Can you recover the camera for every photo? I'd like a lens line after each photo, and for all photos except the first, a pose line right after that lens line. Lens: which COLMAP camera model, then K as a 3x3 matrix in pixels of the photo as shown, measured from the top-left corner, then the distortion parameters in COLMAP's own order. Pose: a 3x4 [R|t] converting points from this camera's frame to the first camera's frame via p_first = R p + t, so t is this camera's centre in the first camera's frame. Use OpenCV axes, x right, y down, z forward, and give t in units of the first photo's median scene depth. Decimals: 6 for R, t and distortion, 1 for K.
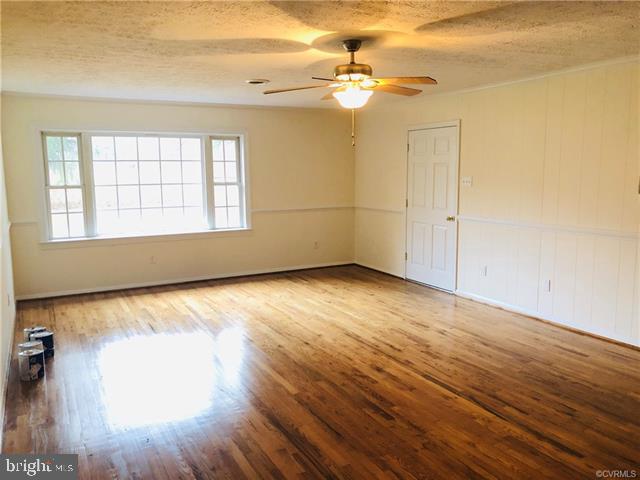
lens RADIAL K [[527.0, 0, 318.9], [0, 527.0, 238.7], [0, 0, 1]] dist [0.048367, -0.060289]
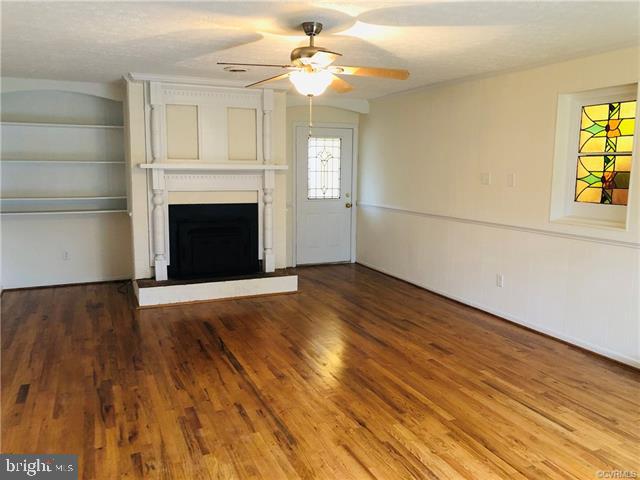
lens RADIAL K [[527.0, 0, 318.9], [0, 527.0, 240.8], [0, 0, 1]] dist [0.048367, -0.060289]
pose [[-0.995744, -0.007261, 0.091873, -0.034718], [0.018734, 0.960132, 0.278917, -0.241486], [-0.090236, 0.279451, -0.955910, 1.842054]]
